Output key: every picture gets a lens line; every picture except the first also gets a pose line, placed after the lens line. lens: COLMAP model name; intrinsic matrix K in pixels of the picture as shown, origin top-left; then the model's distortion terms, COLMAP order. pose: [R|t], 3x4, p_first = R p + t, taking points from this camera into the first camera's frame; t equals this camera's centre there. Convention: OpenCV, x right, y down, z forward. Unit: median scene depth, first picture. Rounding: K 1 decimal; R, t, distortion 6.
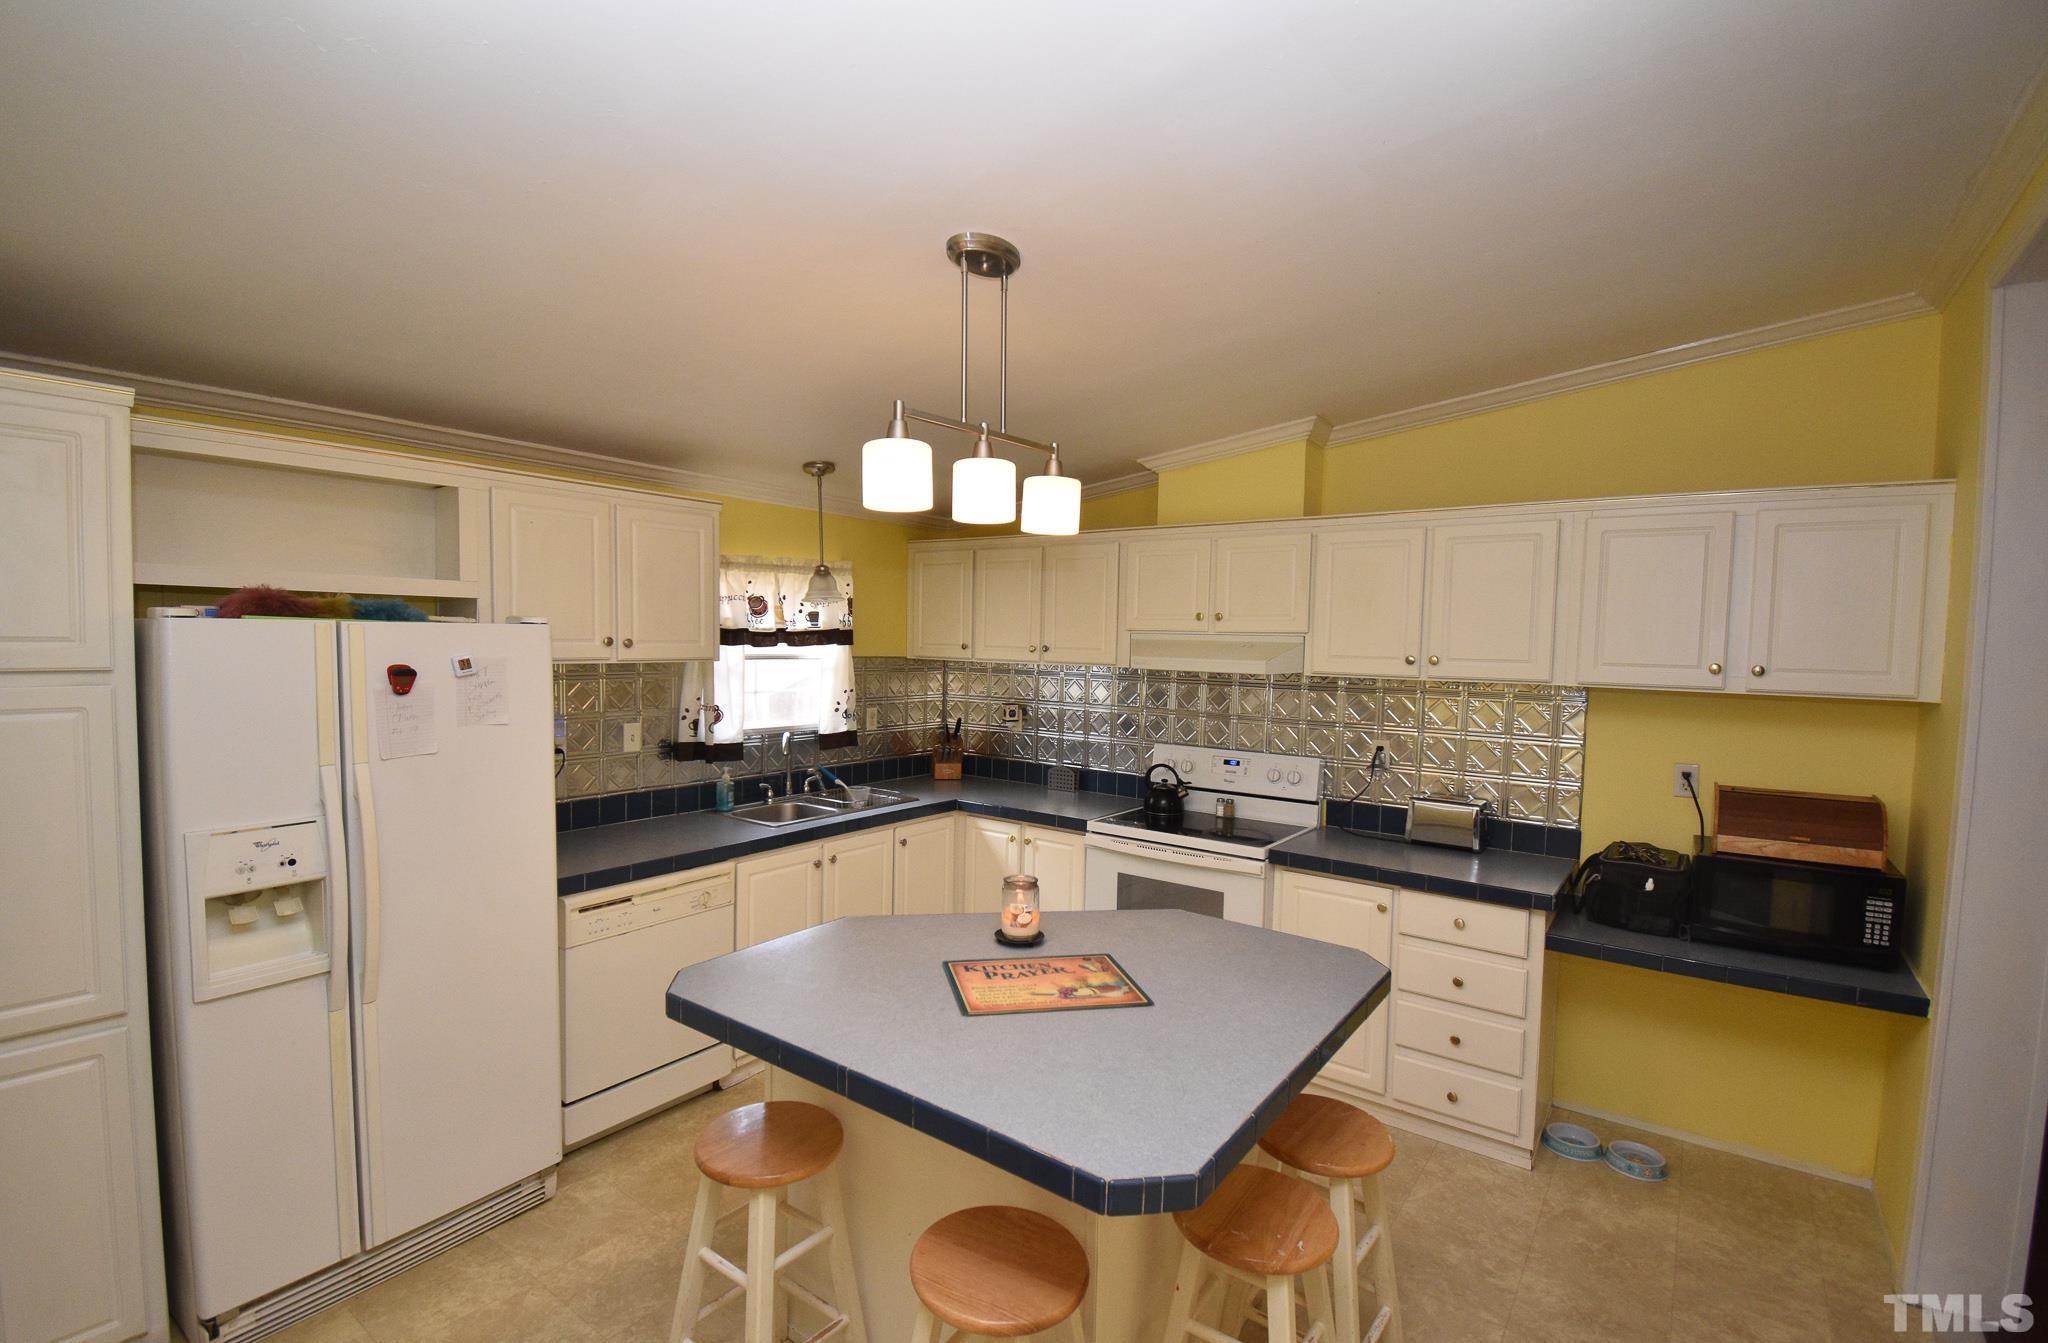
lens RADIAL K [[907.1, 0, 1014.9], [0, 907.1, 688.0], [0, 0, 1]] dist [0.006674, -0.018217]
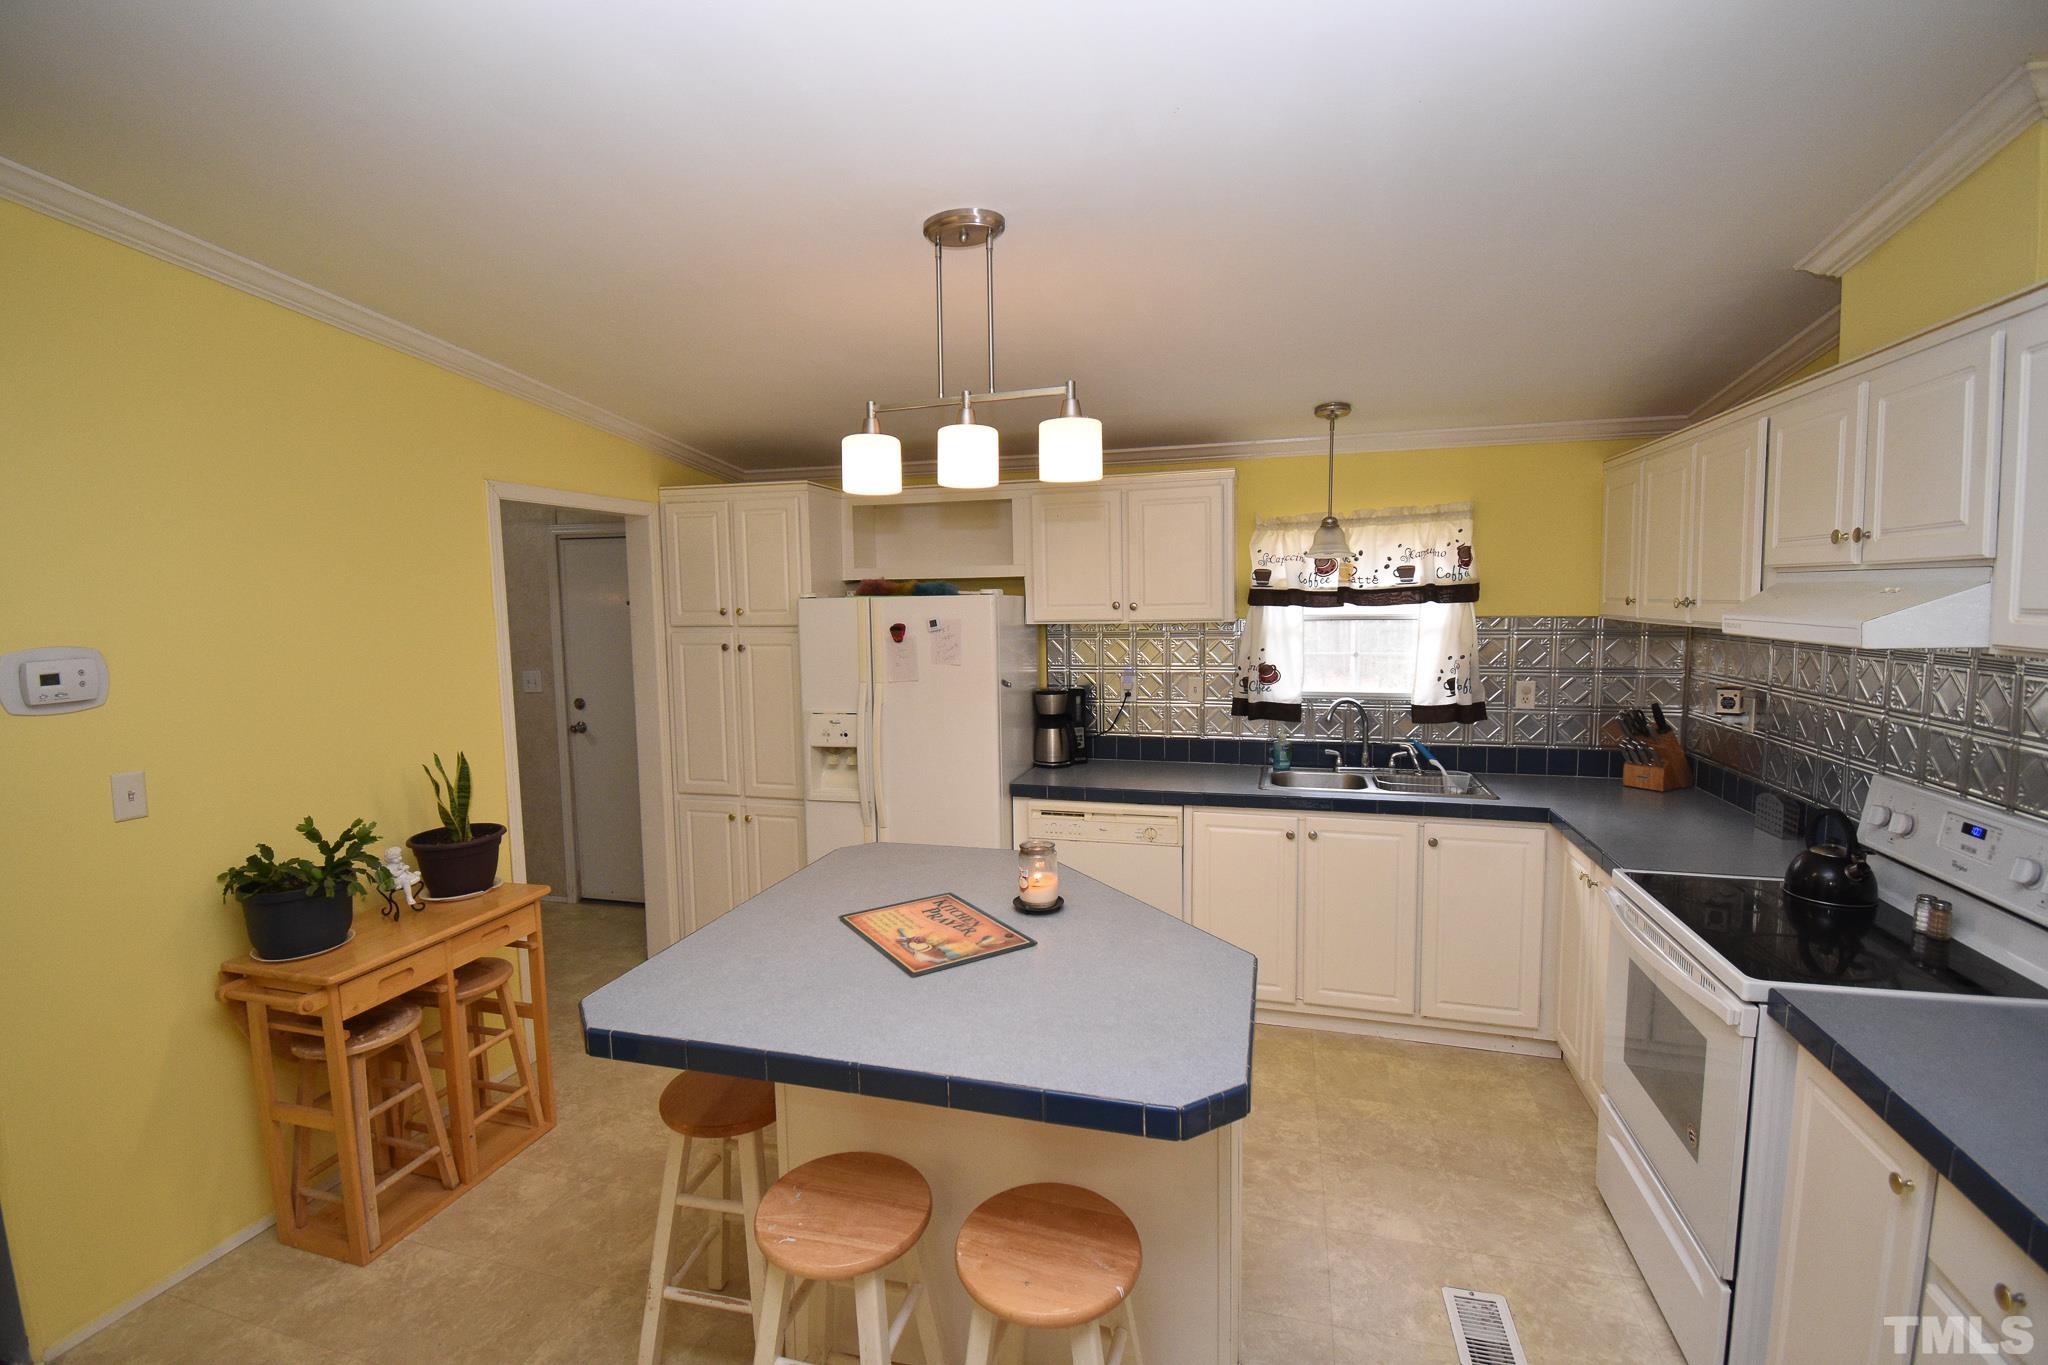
lens RADIAL K [[907.1, 0, 1019.0], [0, 907.1, 669.1], [0, 0, 1]] dist [0.006674, -0.018217]
pose [[0.356634, 0.048251, -0.932997, 0.517896], [-0.028788, 0.998759, 0.040648, -0.009542], [0.933800, 0.012363, 0.357581, 0.363800]]
